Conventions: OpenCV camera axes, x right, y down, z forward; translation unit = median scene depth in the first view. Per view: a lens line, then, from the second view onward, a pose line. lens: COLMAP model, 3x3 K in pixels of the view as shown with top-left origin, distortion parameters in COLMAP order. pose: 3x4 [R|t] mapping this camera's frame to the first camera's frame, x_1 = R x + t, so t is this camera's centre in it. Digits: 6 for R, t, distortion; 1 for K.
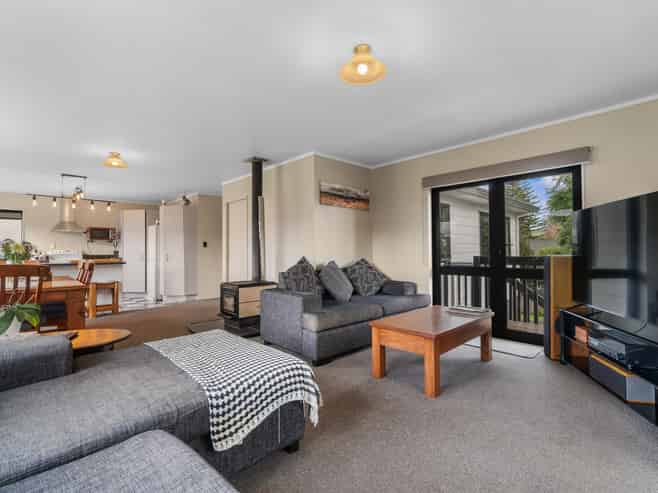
lens RADIAL K [[318.6, 0, 329.0], [0, 318.6, 246.5], [0, 0, 1]] dist [0.000269, 0.000163]
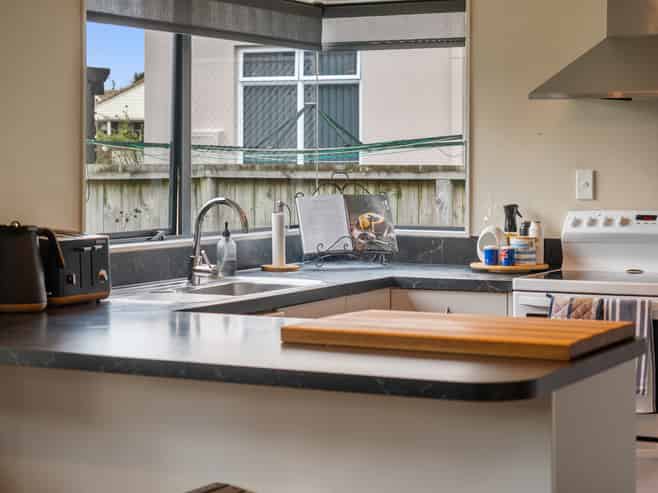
lens RADIAL K [[1564.6, 0, 329.0], [0, 1564.6, 246.5], [0, 0, 1]] dist [-0.086578, -0.417059]
pose [[0.314295, 0.072694, -0.946538, -0.102575], [0.008250, 0.996817, 0.079295, -0.036156], [0.949290, -0.032731, 0.312695, 0.598187]]
